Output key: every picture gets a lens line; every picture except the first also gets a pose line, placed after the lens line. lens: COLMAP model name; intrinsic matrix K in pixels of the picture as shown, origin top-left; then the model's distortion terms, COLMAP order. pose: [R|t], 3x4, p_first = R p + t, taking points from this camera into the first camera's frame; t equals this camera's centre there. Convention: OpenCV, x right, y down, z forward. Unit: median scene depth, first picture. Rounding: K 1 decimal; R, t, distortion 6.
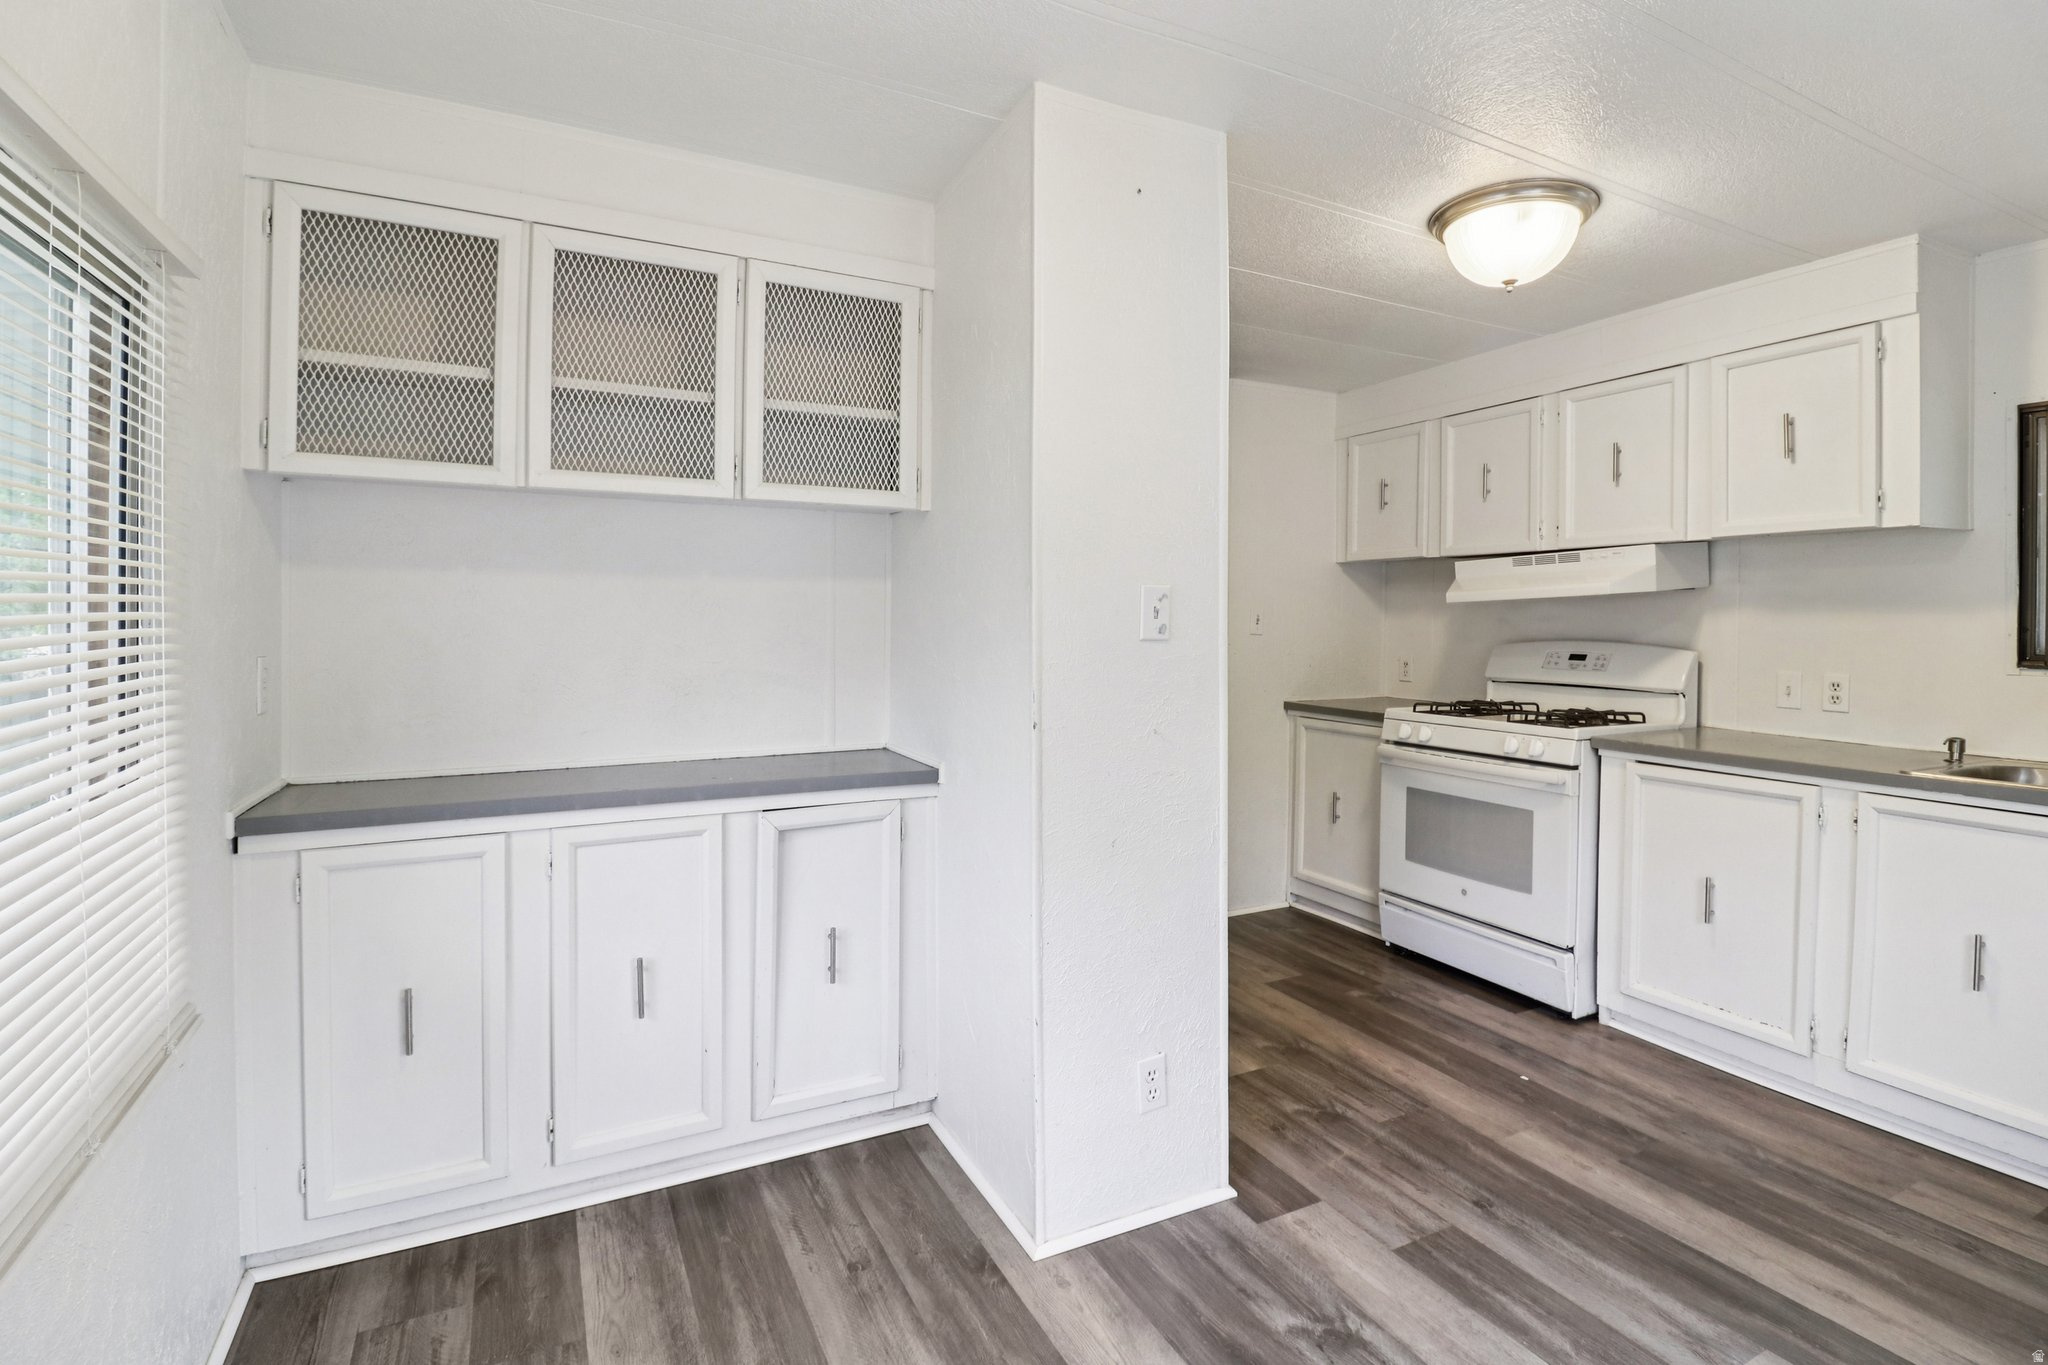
lens RADIAL K [[974.6, 0, 1029.1], [0, 974.6, 640.6], [0, 0, 1]] dist [-0.000964, -0.006886]
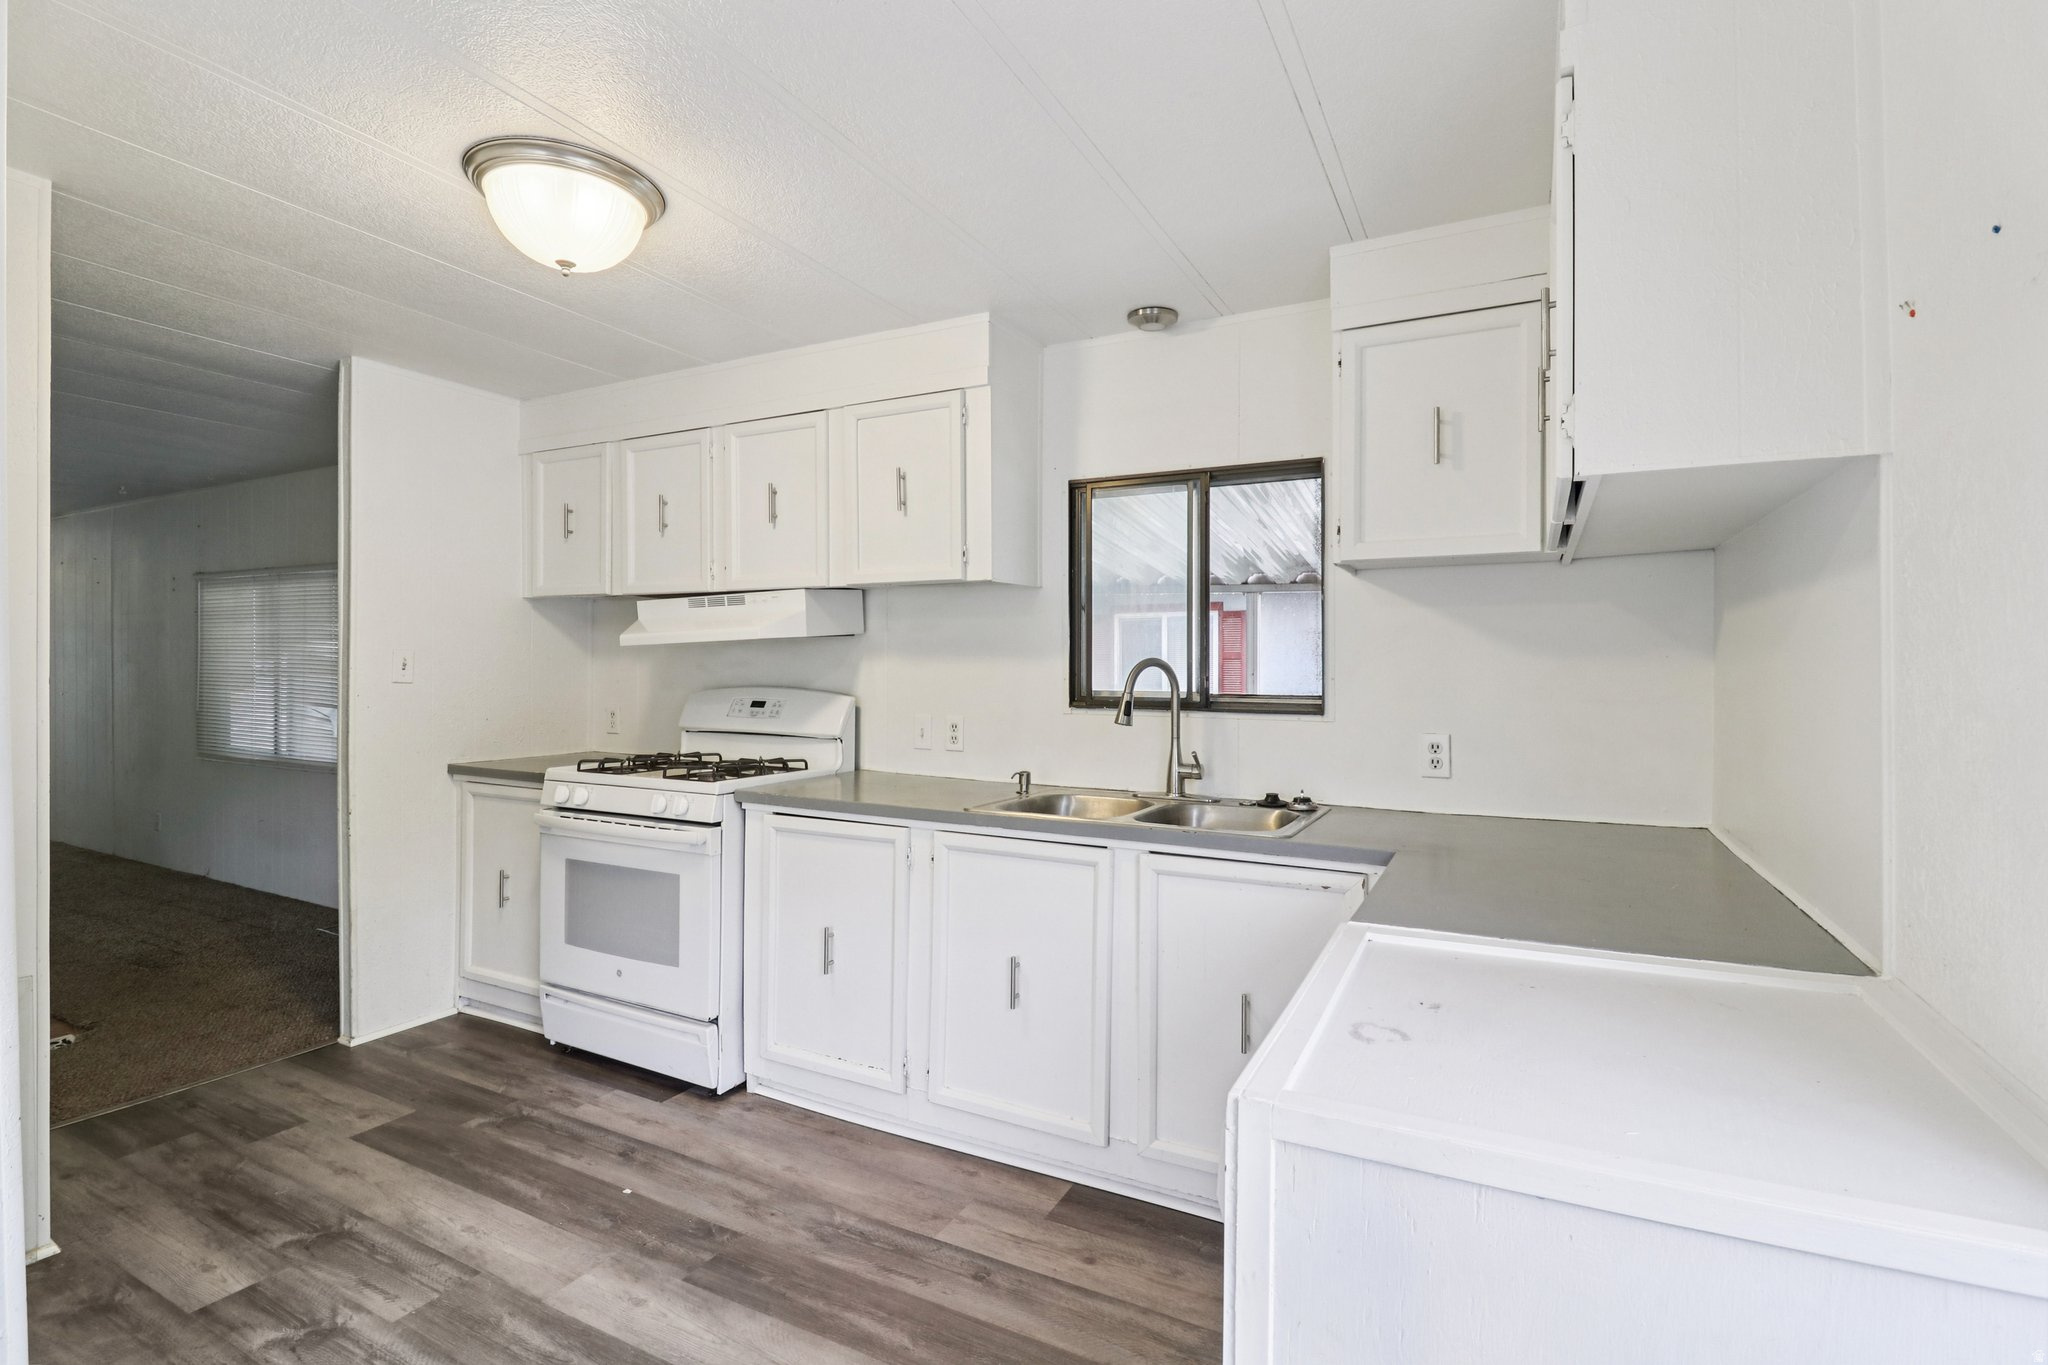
lens RADIAL K [[970.3, 0, 1010.6], [0, 970.3, 679.4], [0, 0, 1]] dist [0.065823, -0.033845]
pose [[0.832992, -0.005338, 0.553260, 0.276536], [0.009174, 0.999949, -0.004165, -0.001337], [-0.553209, 0.008546, 0.832998, 0.061342]]
